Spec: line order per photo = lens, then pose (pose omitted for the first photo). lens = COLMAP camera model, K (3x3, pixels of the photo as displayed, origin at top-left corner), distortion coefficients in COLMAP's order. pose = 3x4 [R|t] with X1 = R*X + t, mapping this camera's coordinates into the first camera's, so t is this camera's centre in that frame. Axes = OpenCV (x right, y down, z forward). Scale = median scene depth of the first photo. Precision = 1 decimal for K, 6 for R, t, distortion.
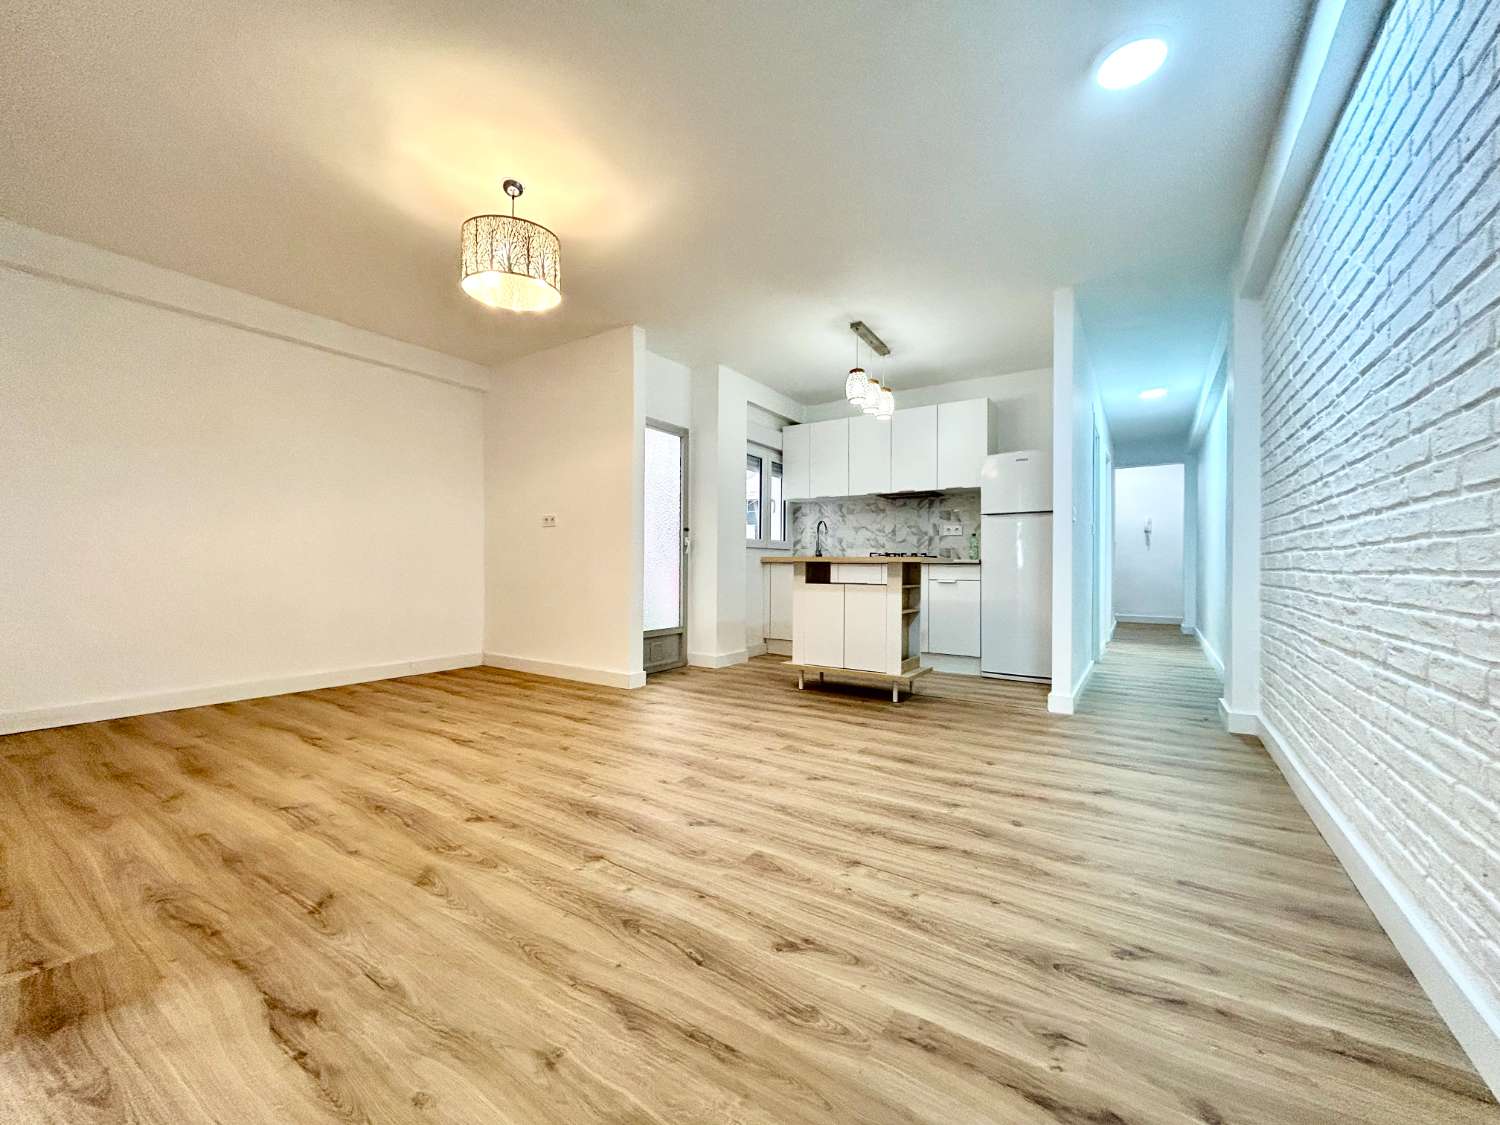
lens RADIAL K [[604.3, 0, 749.0], [0, 604.3, 560.7], [0, 0, 1]] dist [-0.001454, 0.001178]
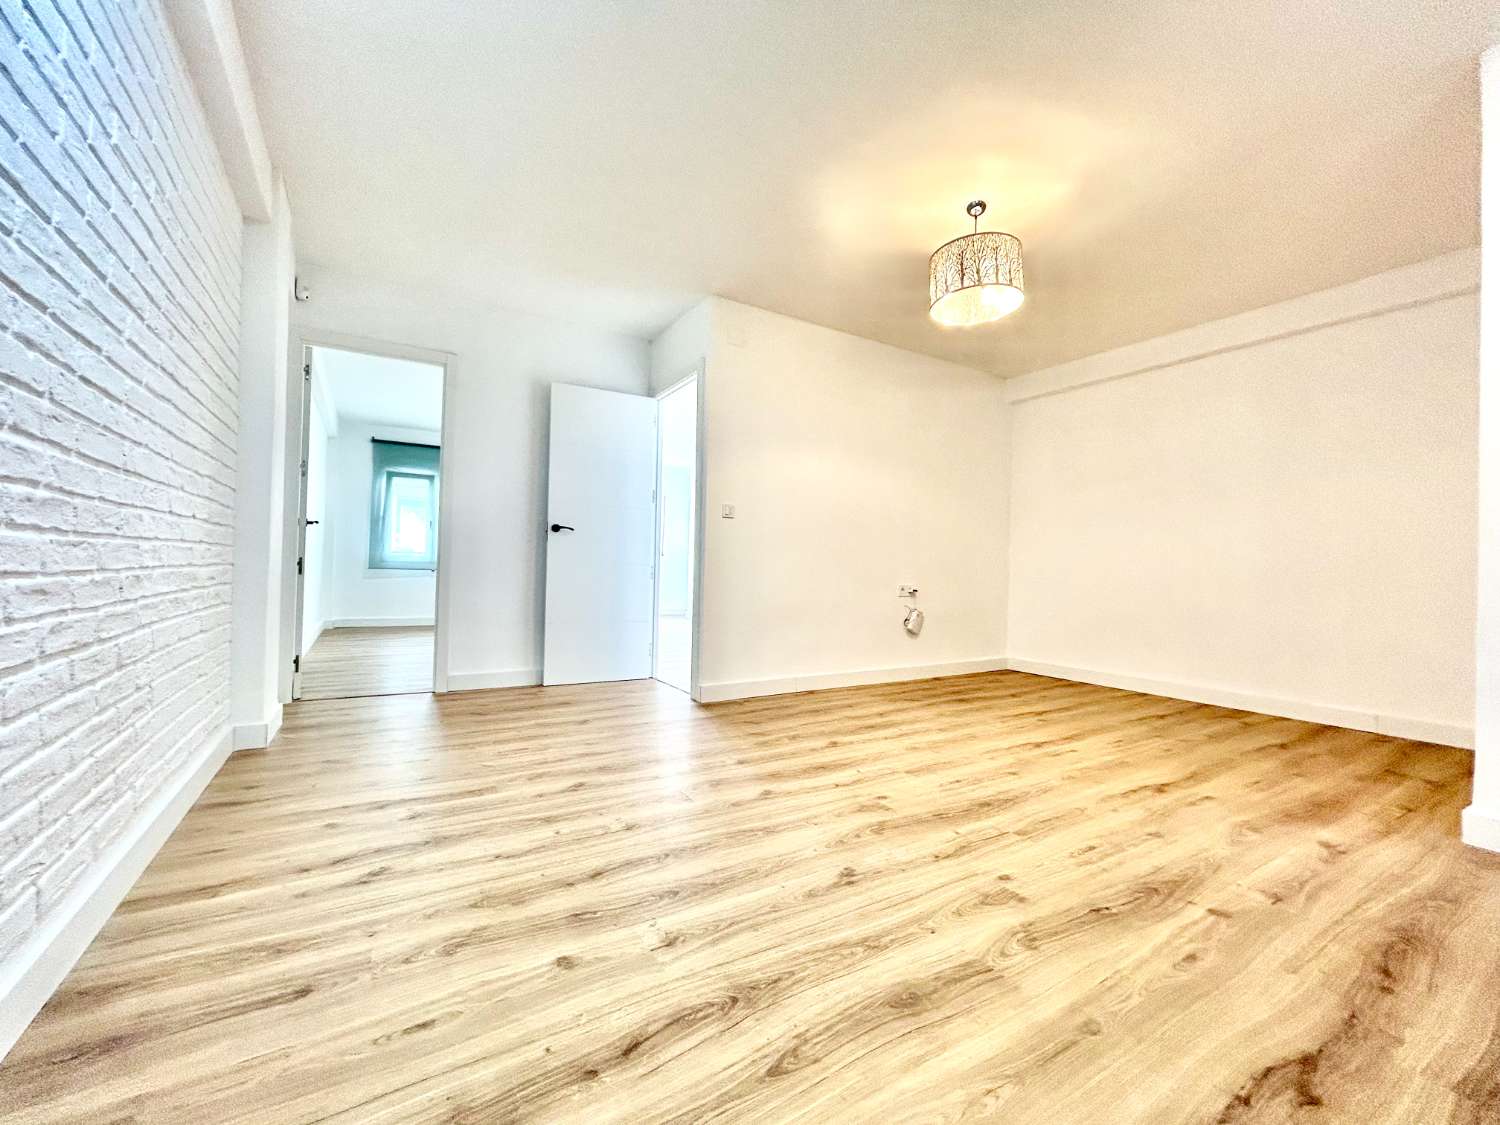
lens RADIAL K [[604.3, 0, 749.0], [0, 604.3, 560.7], [0, 0, 1]] dist [-0.001454, 0.001178]
pose [[-0.421866, -0.029761, -0.906170, 0.658902], [-0.019909, 0.999524, -0.023559, 0.027886], [0.906440, 0.008102, -0.422257, 1.008163]]
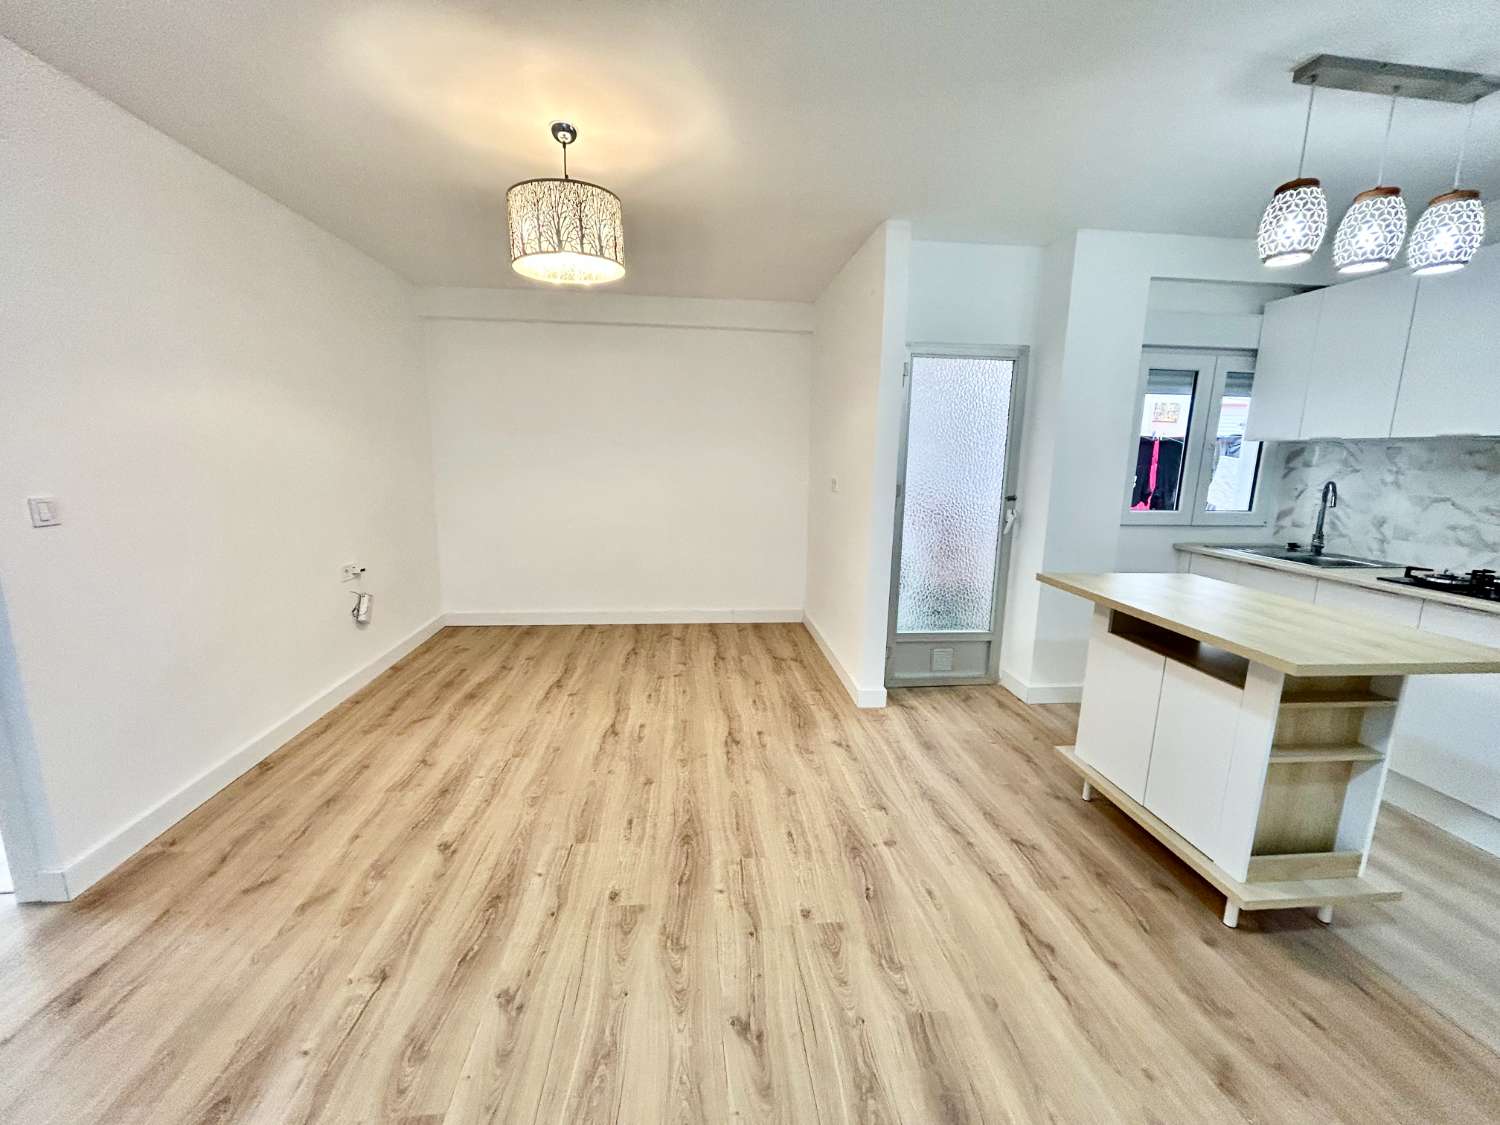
lens RADIAL K [[604.3, 0, 749.0], [0, 604.3, 560.7], [0, 0, 1]] dist [-0.001454, 0.001178]
pose [[0.631067, 0.141243, -0.762761, 0.436151], [-0.007849, 0.984396, 0.175790, -0.179049], [0.775689, -0.104948, 0.622329, 0.577038]]
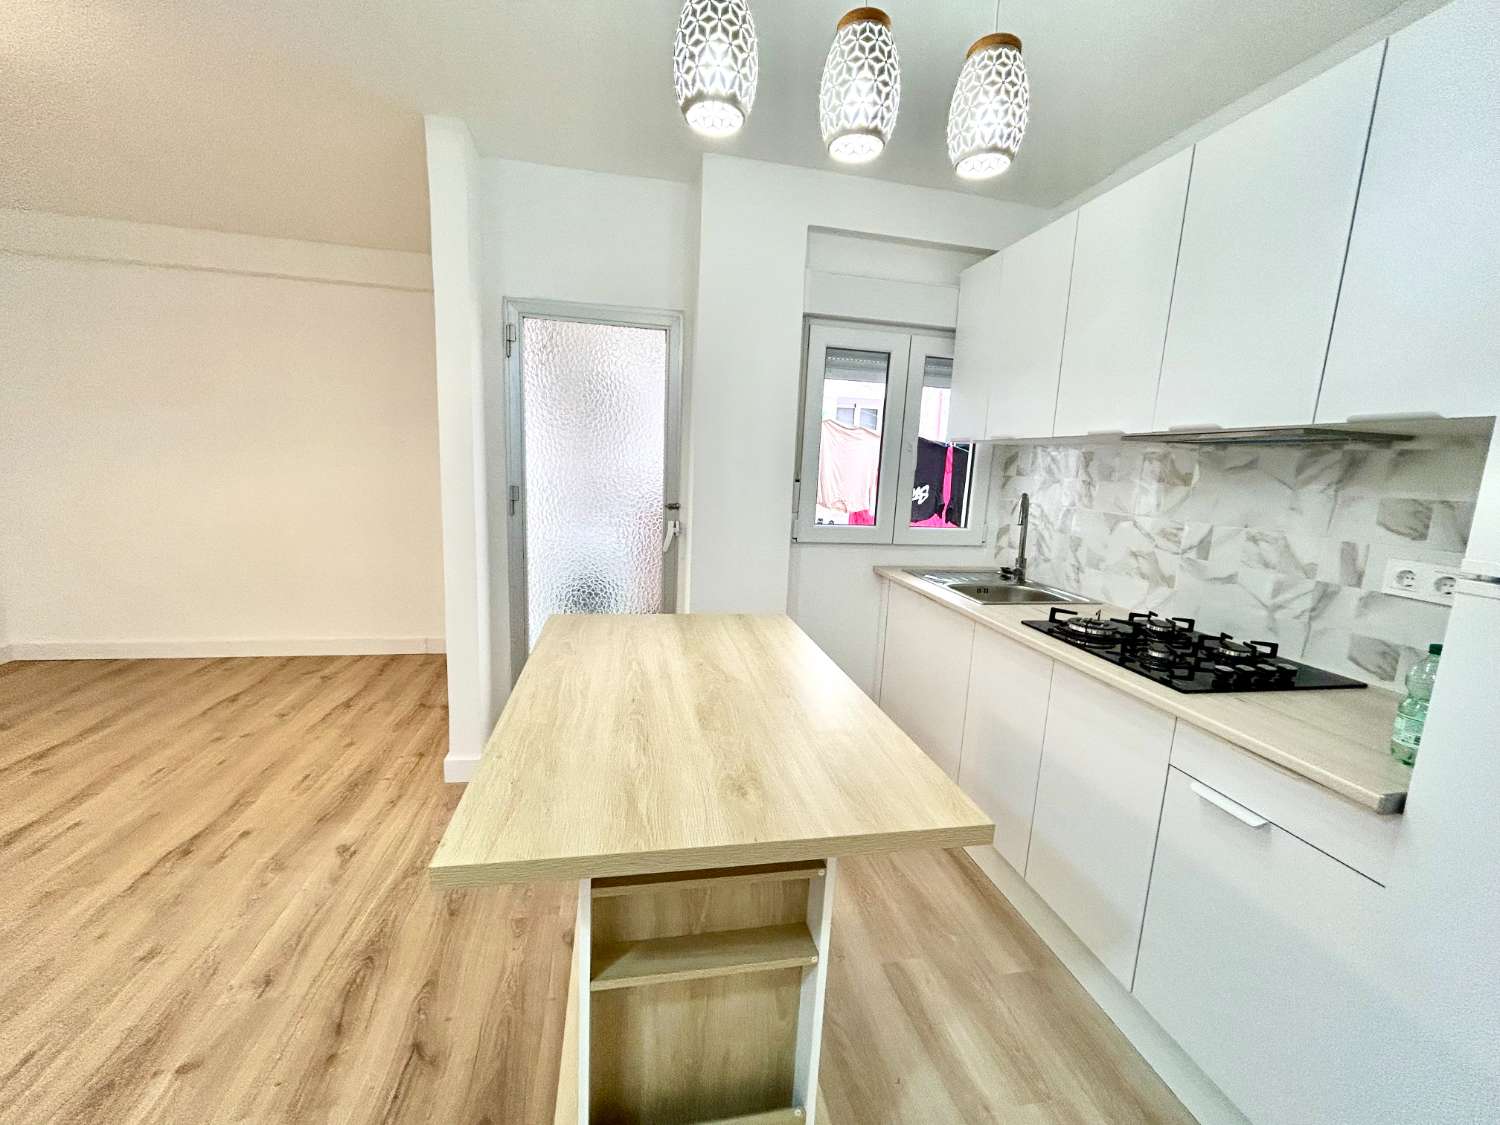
lens RADIAL K [[604.3, 0, 749.0], [0, 604.3, 560.7], [0, 0, 1]] dist [-0.001454, 0.001178]
pose [[0.704714, 0.141571, -0.695224, 0.587164], [-0.035943, 0.985755, 0.164300, -0.169718], [0.708581, -0.090796, 0.699764, 1.172421]]
